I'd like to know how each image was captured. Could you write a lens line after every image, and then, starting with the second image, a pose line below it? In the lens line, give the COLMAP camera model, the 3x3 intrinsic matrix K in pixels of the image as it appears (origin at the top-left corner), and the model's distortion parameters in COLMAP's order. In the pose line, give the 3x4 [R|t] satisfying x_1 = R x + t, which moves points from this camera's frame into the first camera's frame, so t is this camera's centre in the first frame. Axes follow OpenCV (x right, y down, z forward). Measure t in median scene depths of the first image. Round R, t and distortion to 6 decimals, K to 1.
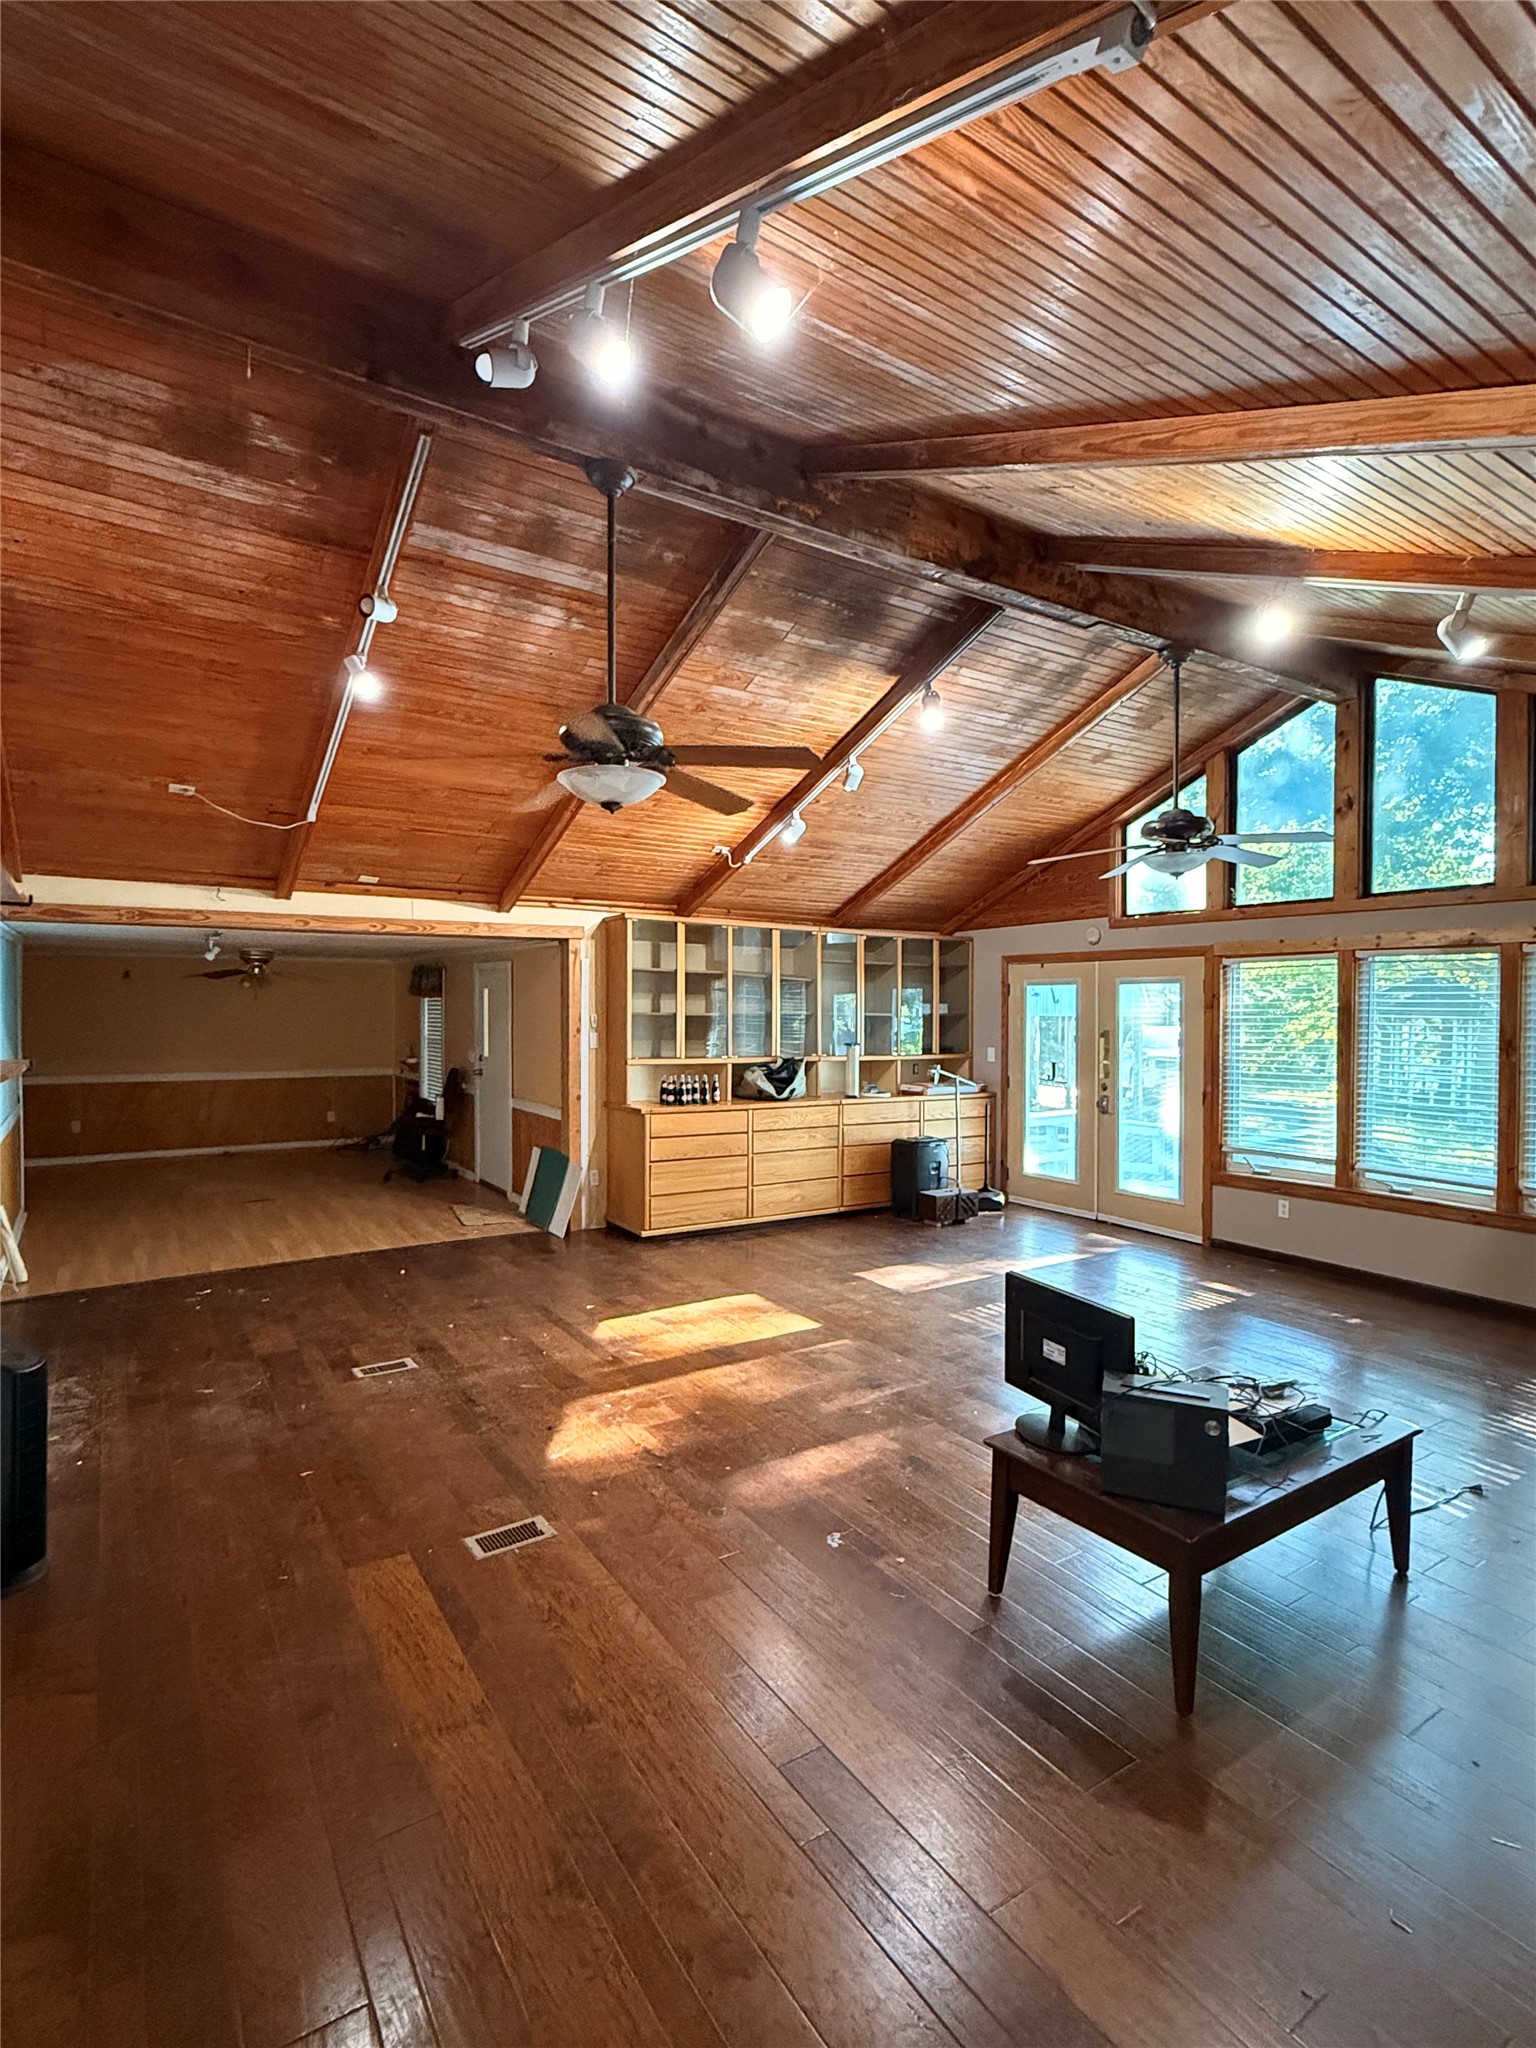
lens RADIAL K [[1000.9, 0, 765.0], [0, 1000.9, 1022.4], [0, 0, 1]] dist [0.000857, -0.000169]
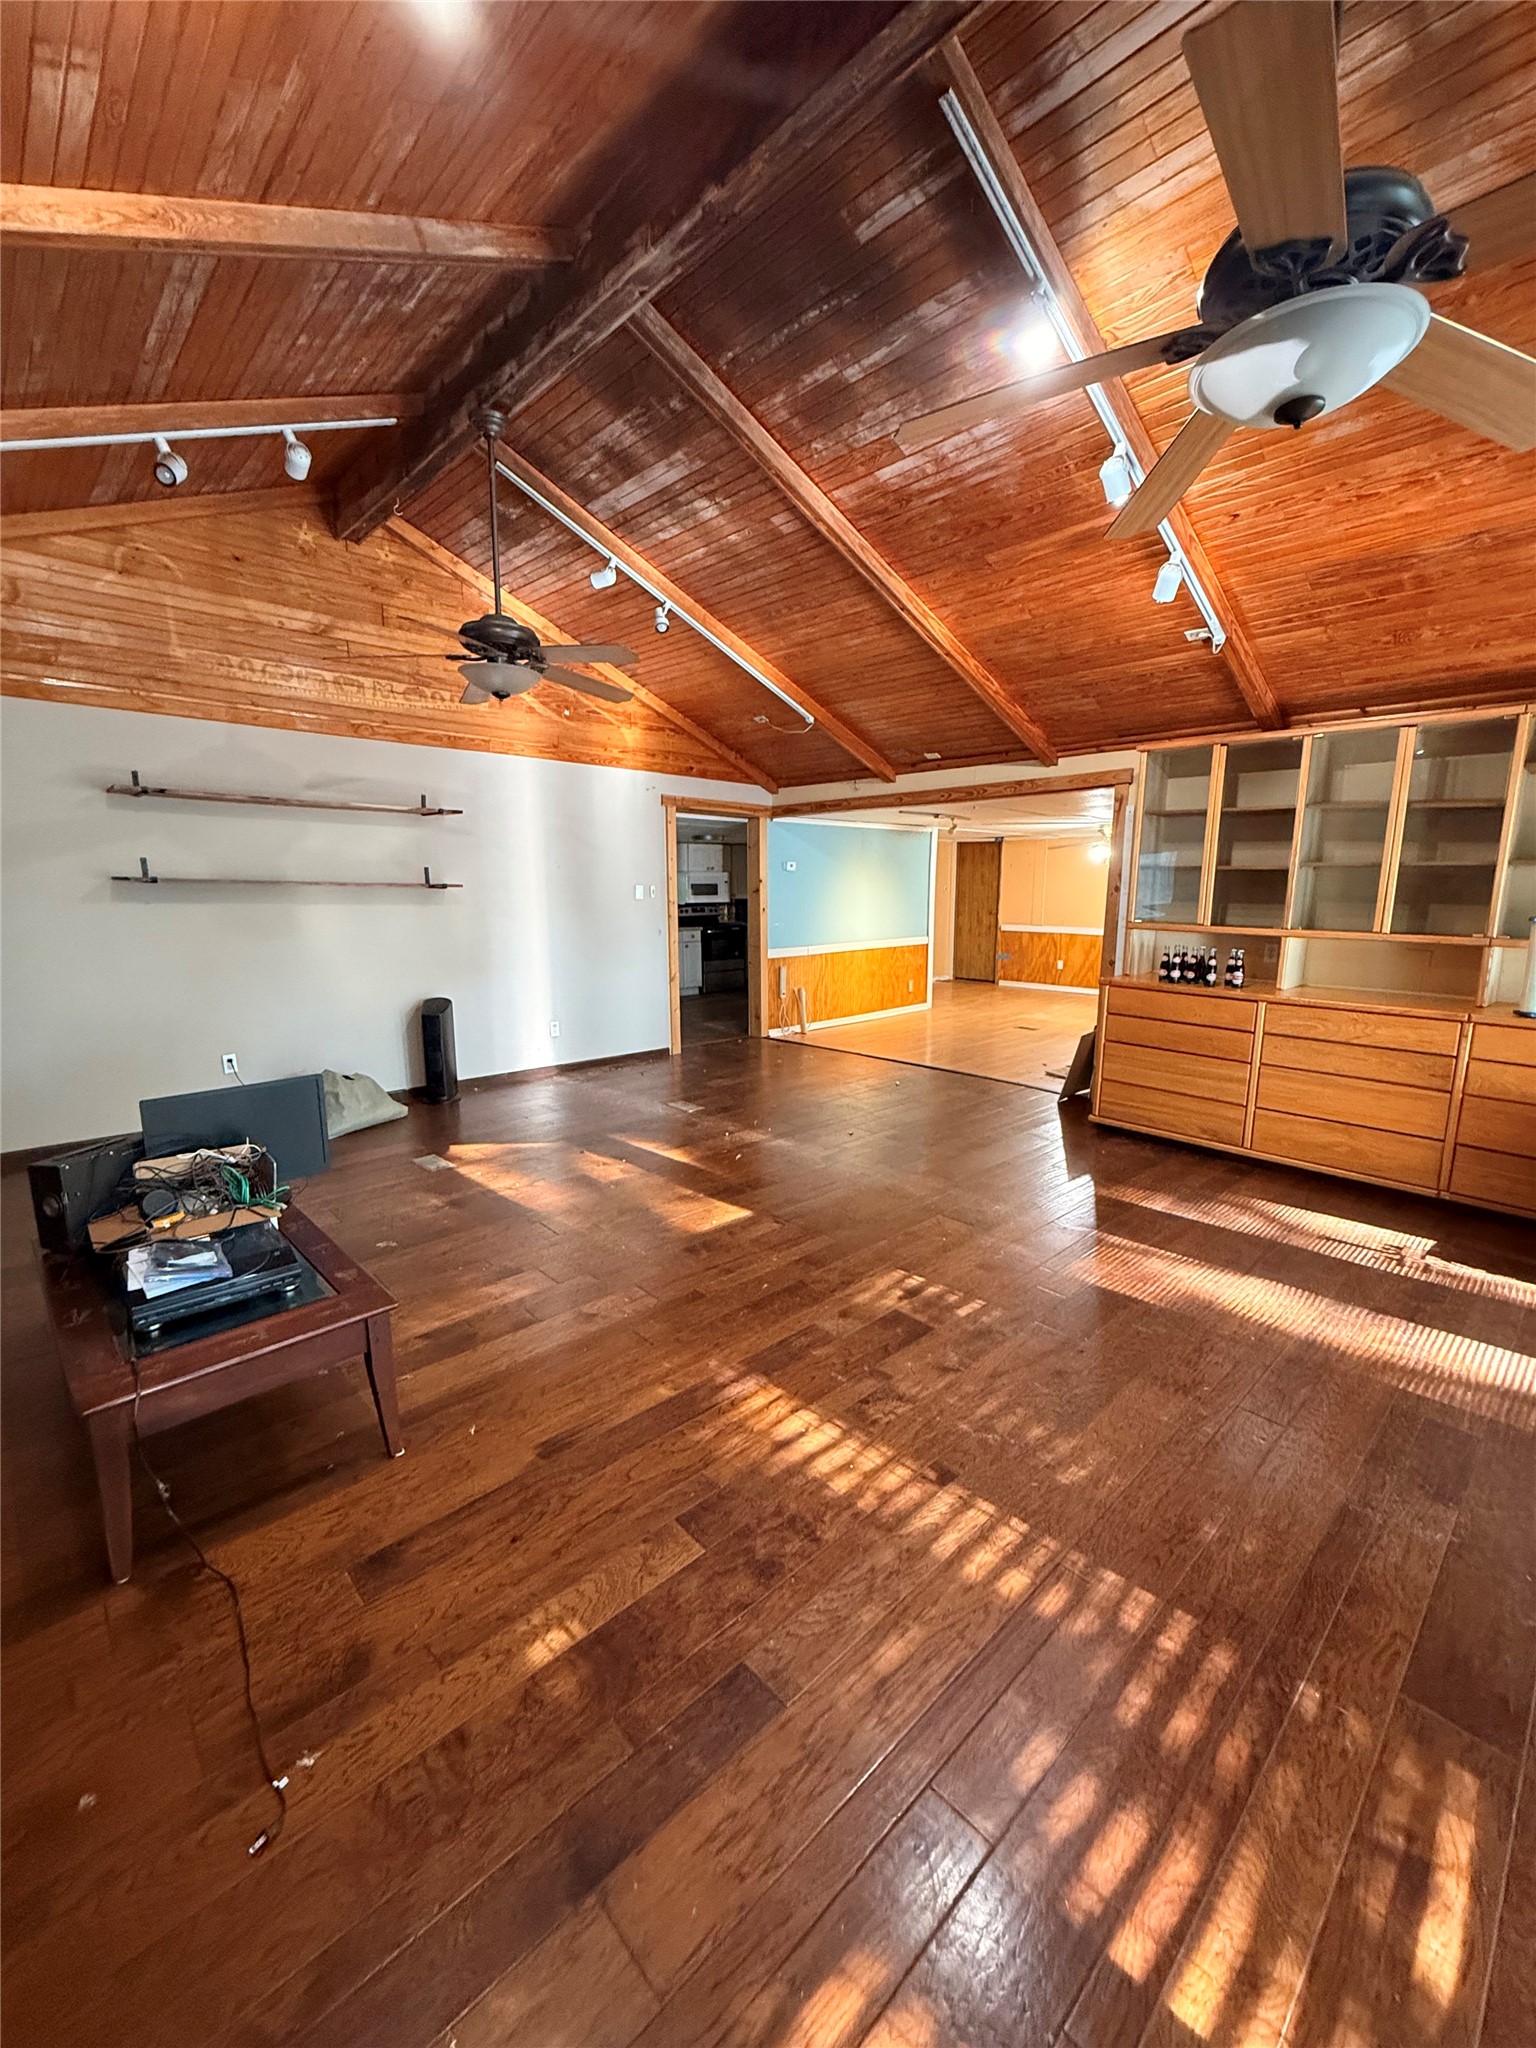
lens RADIAL K [[831.8, 0, 768.1], [0, 831.8, 1029.2], [0, 0, 1]] dist [-0.000435, -0.000157]
pose [[0.174164, 0.164751, -0.970837, 0.733835], [-0.019128, 0.986285, 0.163941, 0.023392], [0.984531, -0.009982, 0.174927, 0.802042]]
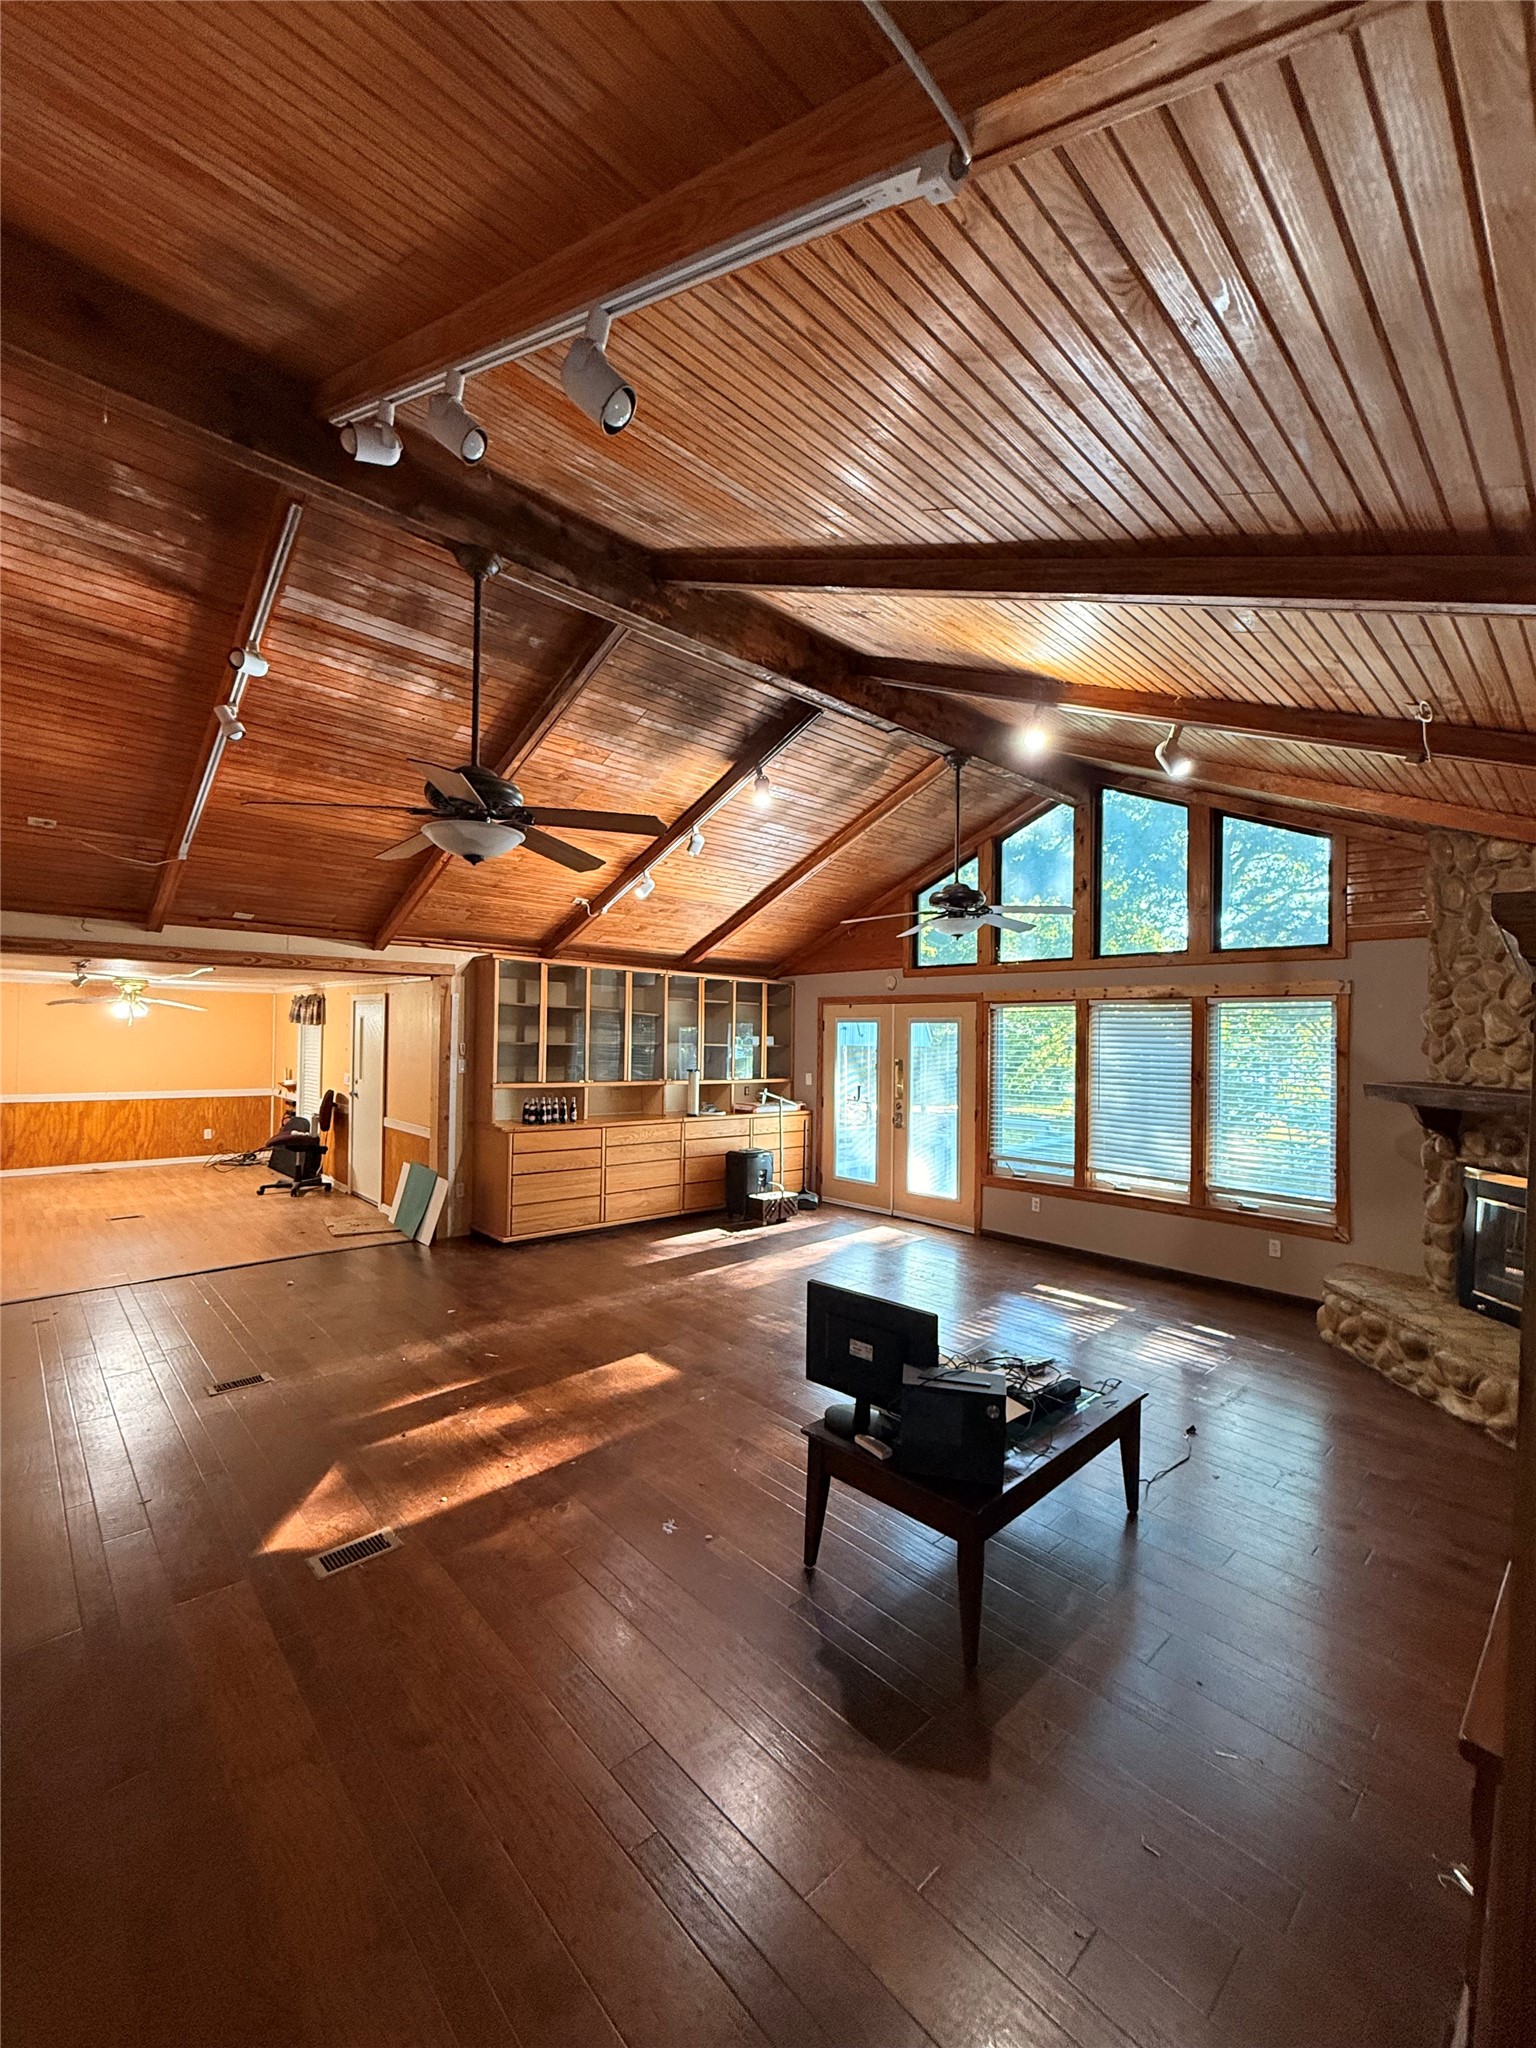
lens RADIAL K [[831.8, 0, 768.1], [0, 831.8, 1029.2], [0, 0, 1]] dist [-0.000435, -0.000157]
pose [[0.984895, 0.013052, 0.172662, 0.006726], [-0.009235, 0.999695, -0.022891, -0.008172], [-0.172908, 0.020951, 0.984715, 0.036597]]
